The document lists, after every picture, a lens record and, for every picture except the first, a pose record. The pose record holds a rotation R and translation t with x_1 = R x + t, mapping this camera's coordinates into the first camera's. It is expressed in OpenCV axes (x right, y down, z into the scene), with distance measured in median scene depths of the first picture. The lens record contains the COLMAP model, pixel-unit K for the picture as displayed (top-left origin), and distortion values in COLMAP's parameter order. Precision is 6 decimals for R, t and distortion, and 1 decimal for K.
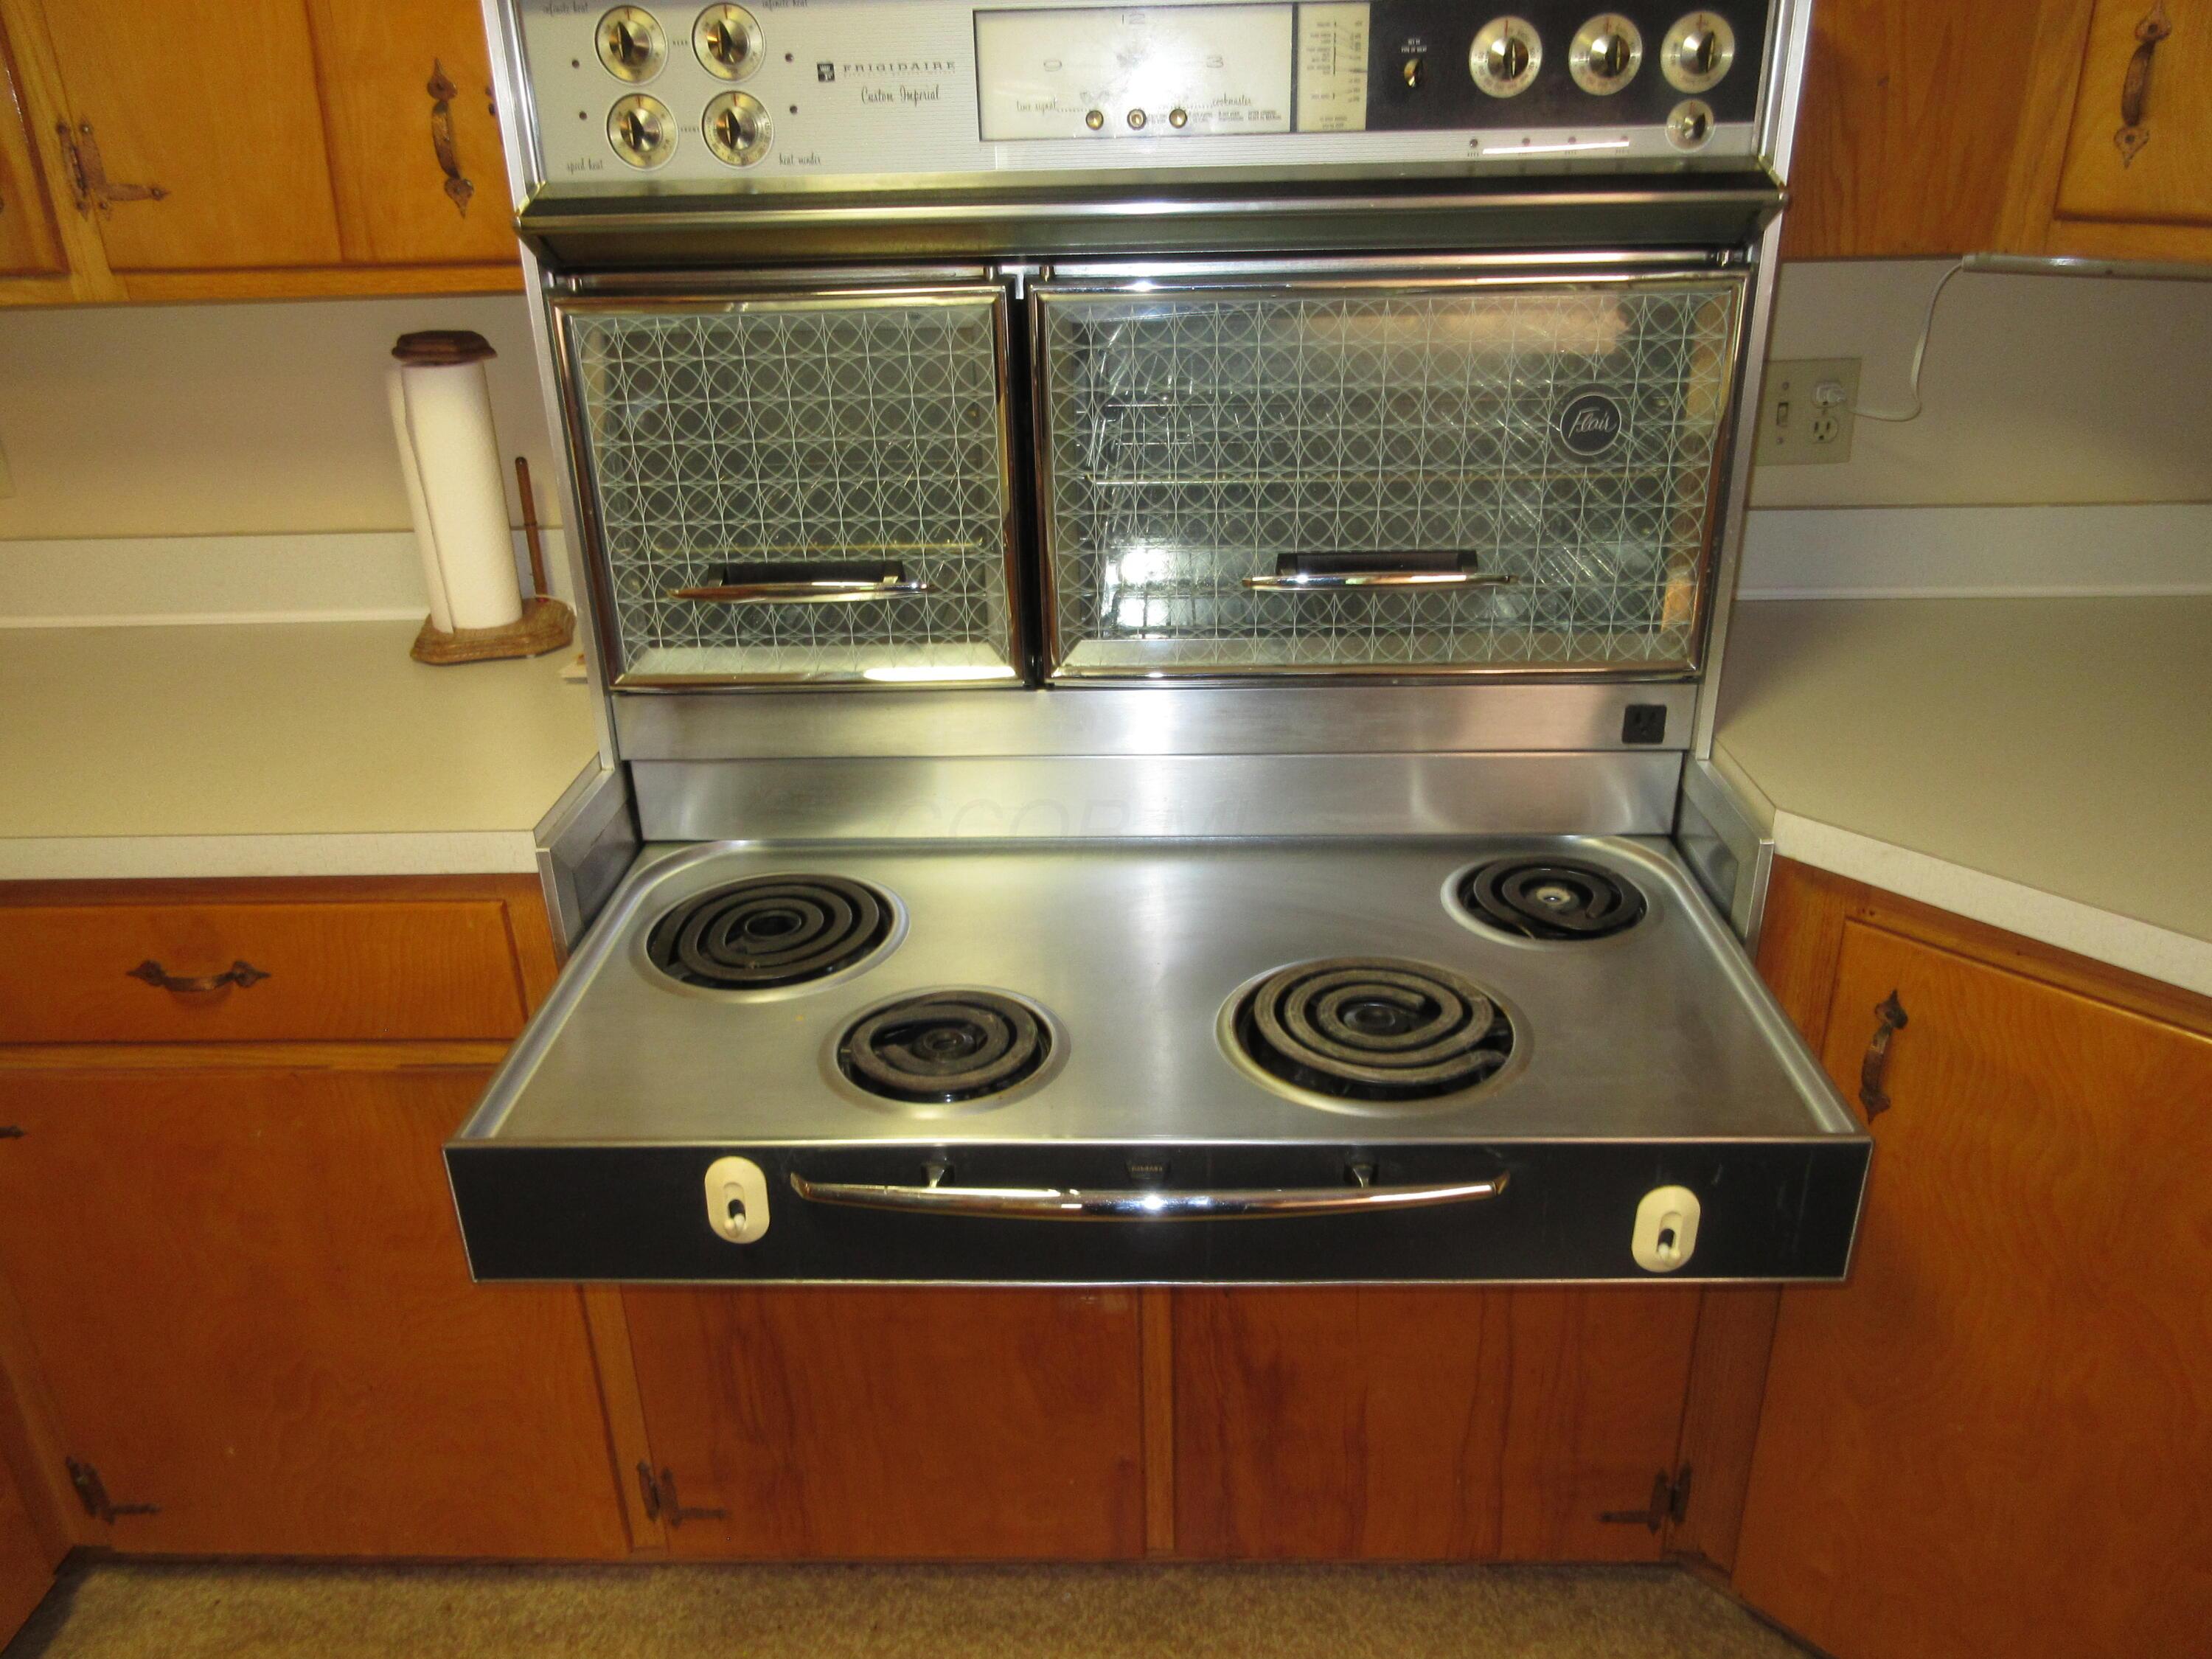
lens RADIAL K [[1650.7, 0, 1102.7], [0, 1650.7, 847.3], [0, 0, 1]] dist [-0.020998, 0.019049]
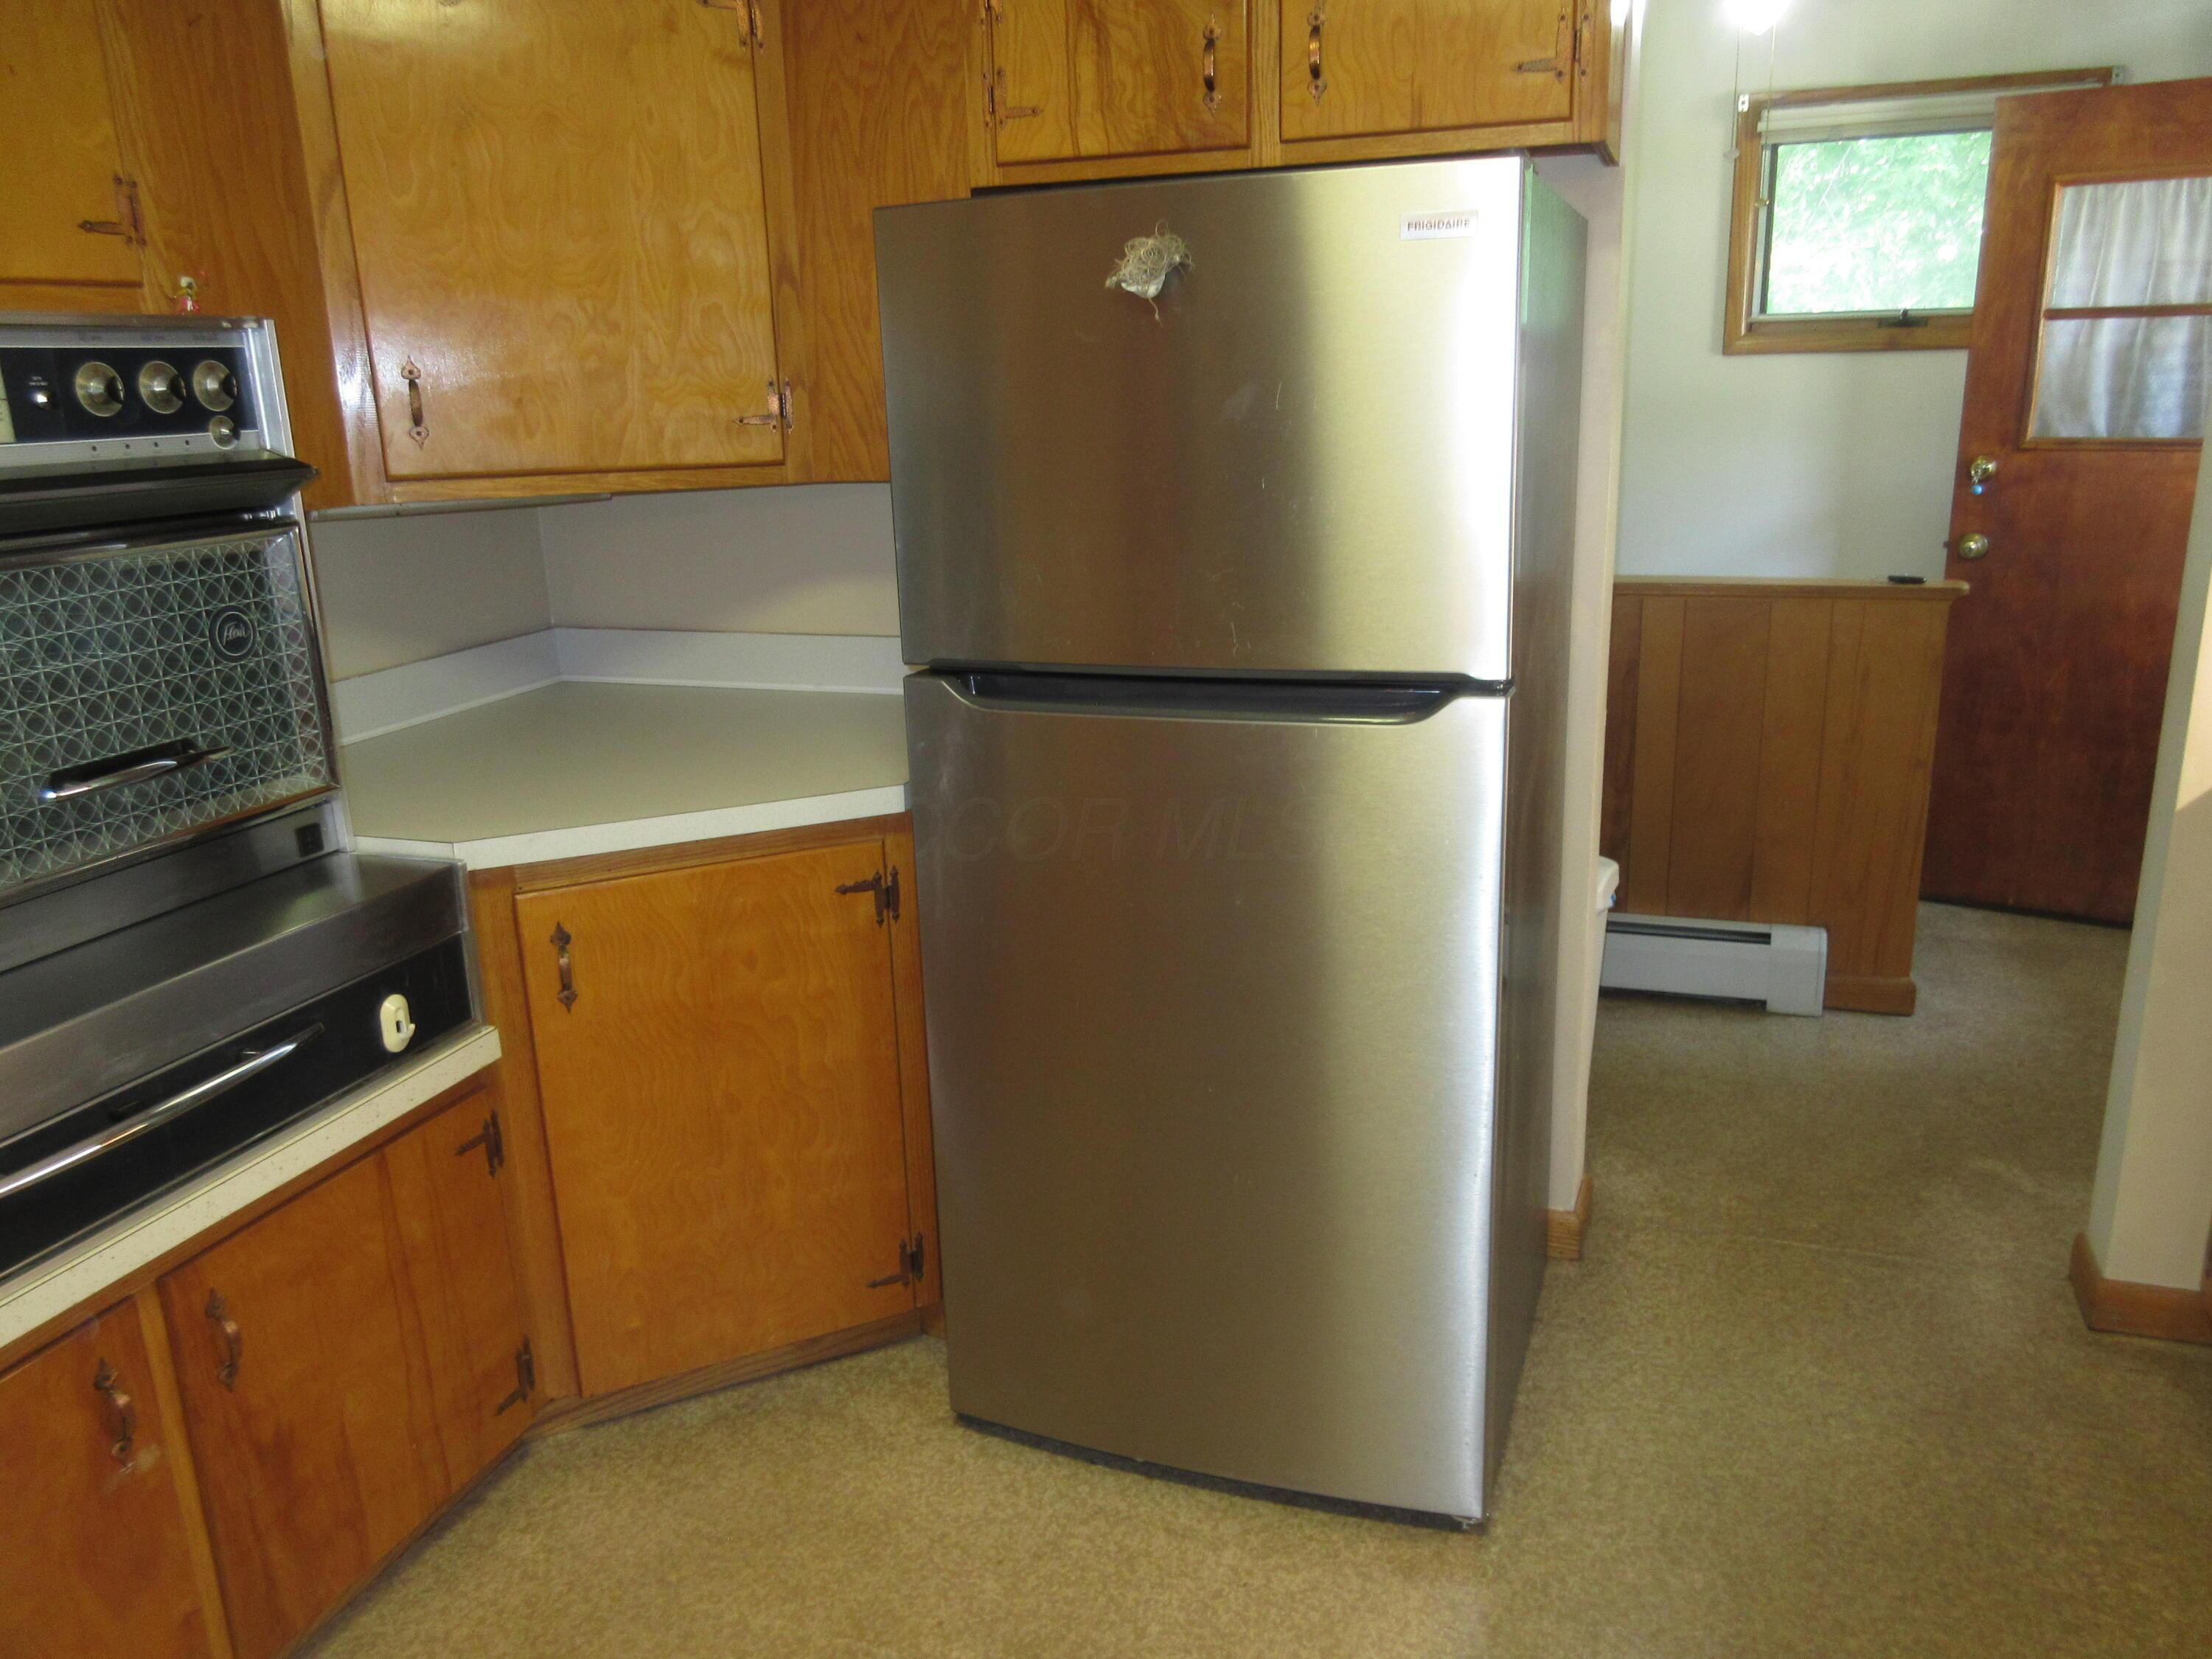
lens RADIAL K [[1650.7, 0, 1111.6], [0, 1650.7, 826.6], [0, 0, 1]] dist [-0.020998, 0.019049]
pose [[0.304108, -0.243961, 0.920870, -0.789984], [0.410439, 0.905886, 0.104448, 0.052180], [-0.859685, 0.346198, 0.375618, -0.112204]]
